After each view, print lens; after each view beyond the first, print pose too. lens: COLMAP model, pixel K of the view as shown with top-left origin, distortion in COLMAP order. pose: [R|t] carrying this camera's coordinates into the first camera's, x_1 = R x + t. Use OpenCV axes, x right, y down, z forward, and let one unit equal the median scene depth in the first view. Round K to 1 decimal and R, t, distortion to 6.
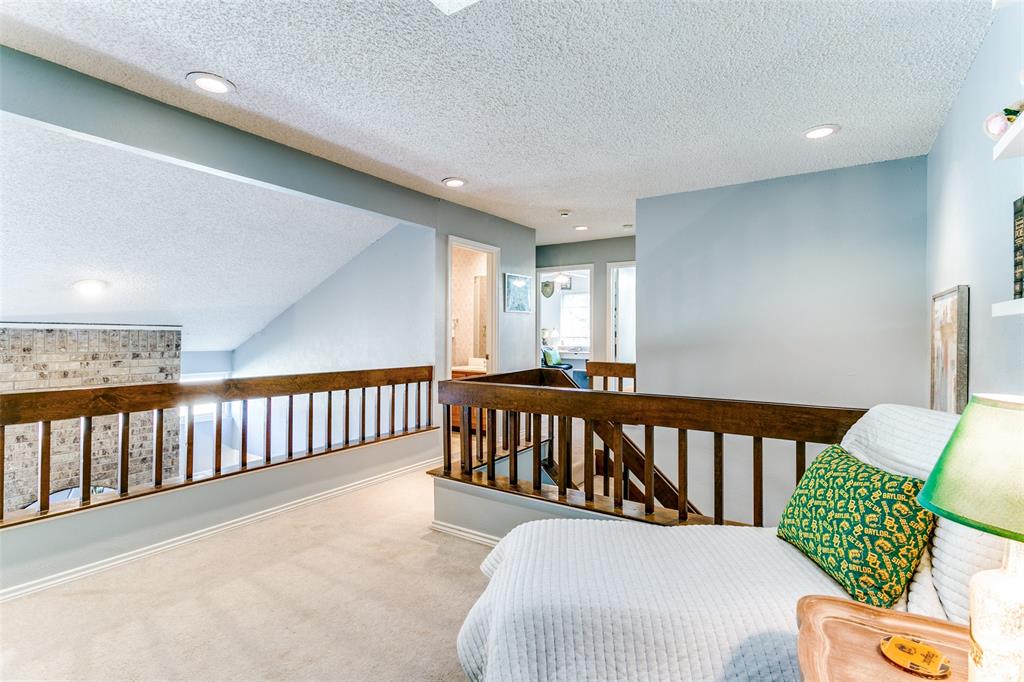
lens RADIAL K [[486.3, 0, 511.3], [0, 486.3, 333.4], [0, 0, 1]] dist [0.006092, -0.003627]
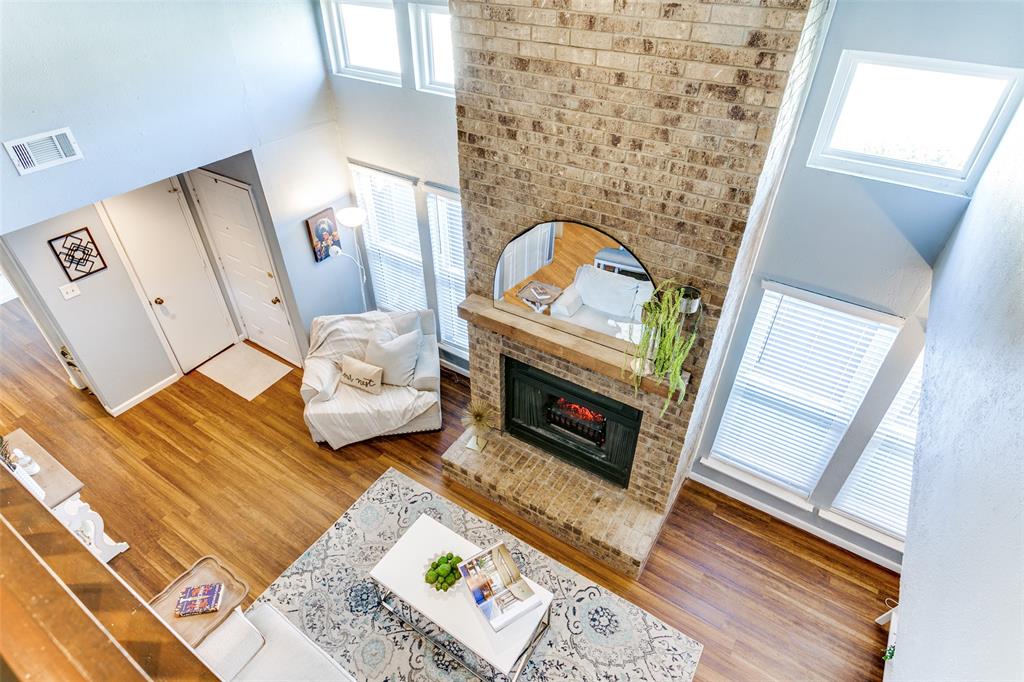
lens RADIAL K [[542.2, 0, 511.9], [0, 542.2, 333.5], [0, 0, 1]] dist [0.004829, -0.004899]
pose [[0.007342, 0.604847, -0.796308, -0.225318], [-0.003989, 0.796341, 0.604835, -0.003538], [0.999965, -0.001264, 0.008260, 0.854759]]
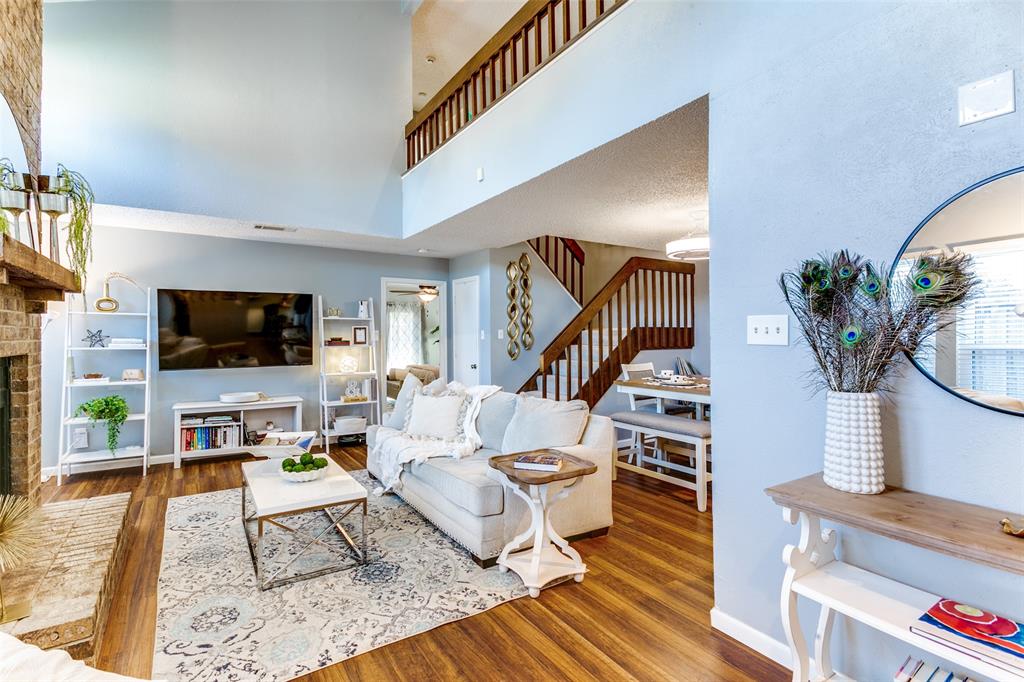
lens RADIAL K [[486.3, 0, 517.1], [0, 486.3, 334.1], [0, 0, 1]] dist [0.006092, -0.003627]
pose [[0.392297, 0.003458, 0.919832, -1.111450], [0.000729, 0.999991, -0.004071, 0.549962], [-0.919838, 0.002268, 0.392291, 0.256914]]
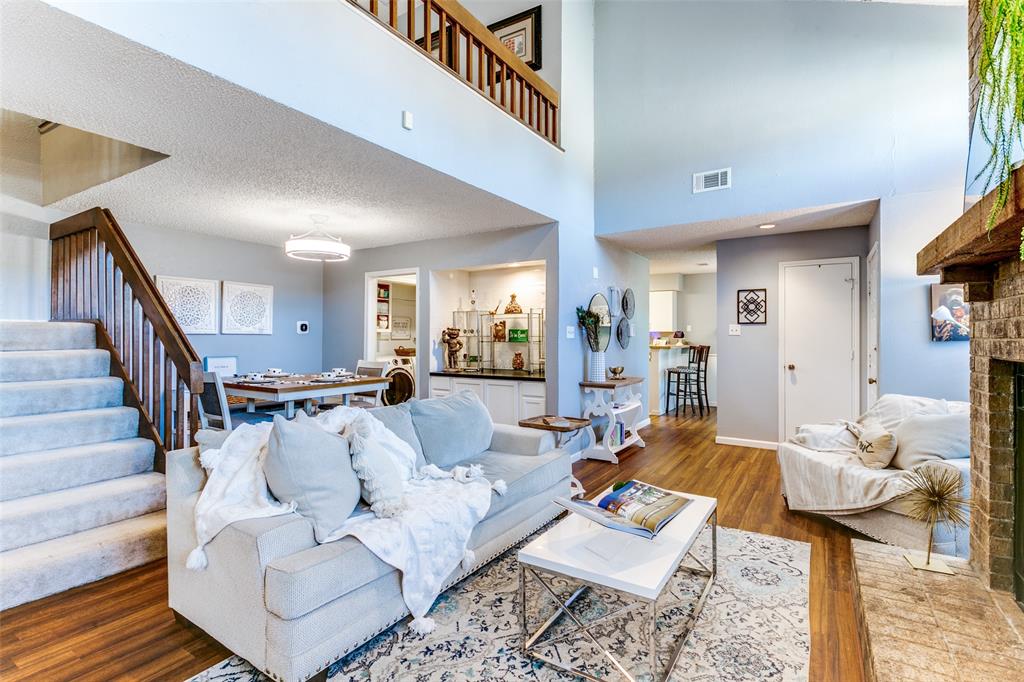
lens RADIAL K [[486.3, 0, 513.2], [0, 486.3, 334.1], [0, 0, 1]] dist [0.006092, -0.003627]
pose [[-0.999903, -0.005698, -0.012708, -0.495033], [-0.005661, 0.999980, -0.002934, 0.553948], [0.012724, -0.002862, -0.999915, 1.272799]]
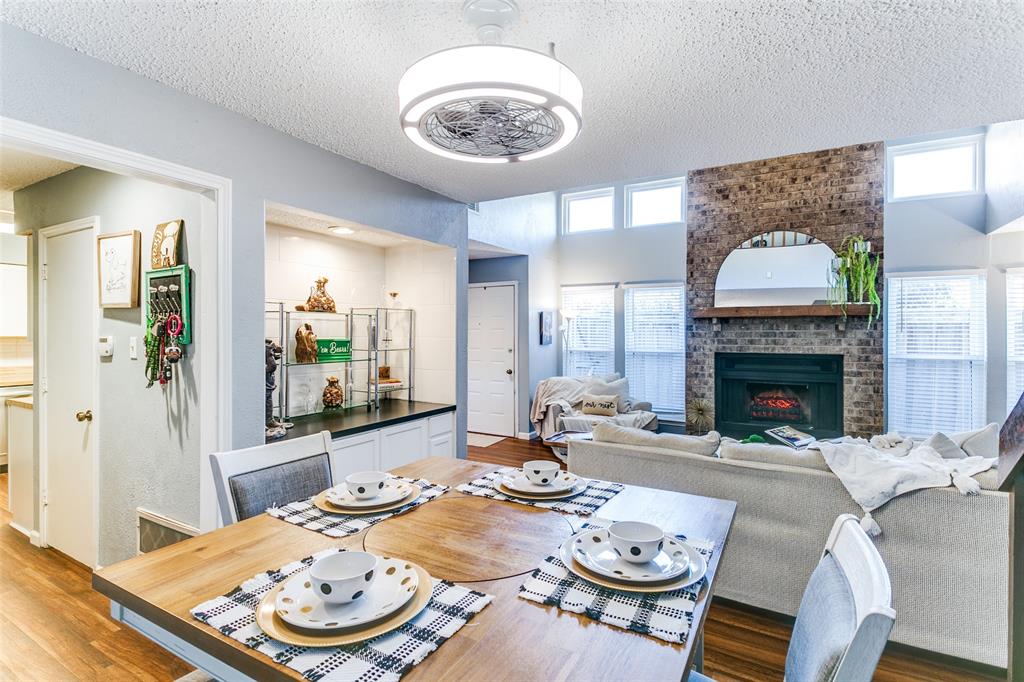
lens RADIAL K [[486.3, 0, 513.4], [0, 486.3, 338.9], [0, 0, 1]] dist [0.006092, -0.003627]
pose [[0.052797, 0.007060, -0.998580, 0.196394], [-0.000728, 0.999975, 0.007031, 0.532838], [0.998605, 0.000356, 0.052801, 0.305566]]
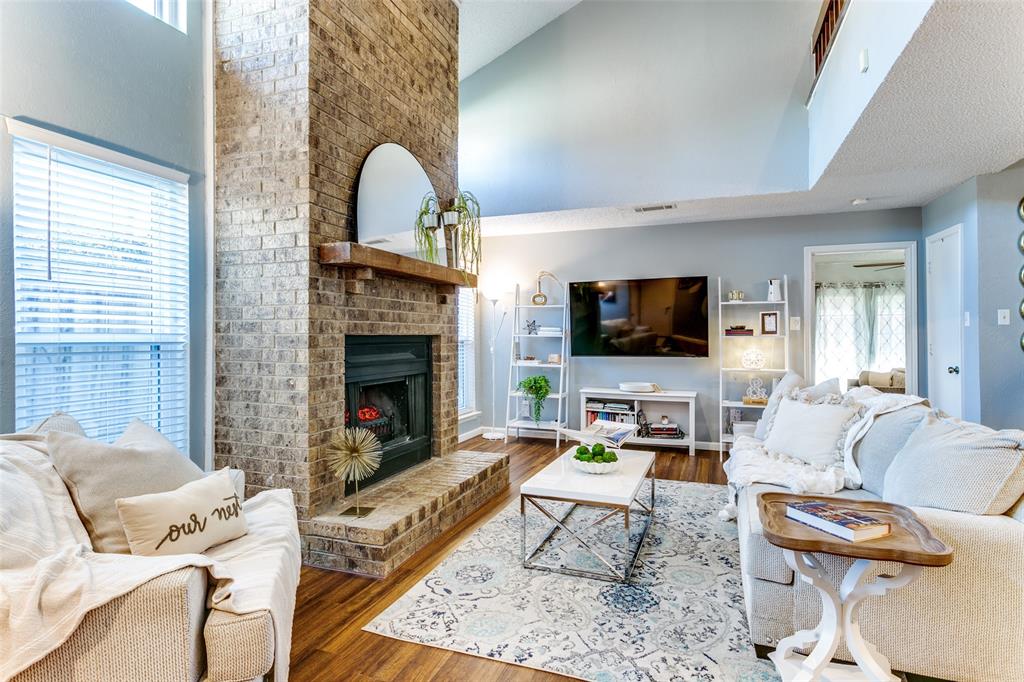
lens RADIAL K [[542.2, 0, 512.3], [0, 542.2, 335.7], [0, 0, 1]] dist [0.004829, -0.004899]
pose [[0.975691, -0.000909, 0.219151, -0.873954], [0.000678, 0.999999, 0.001129, 0.572713], [-0.219152, -0.000953, 0.975690, 0.145477]]
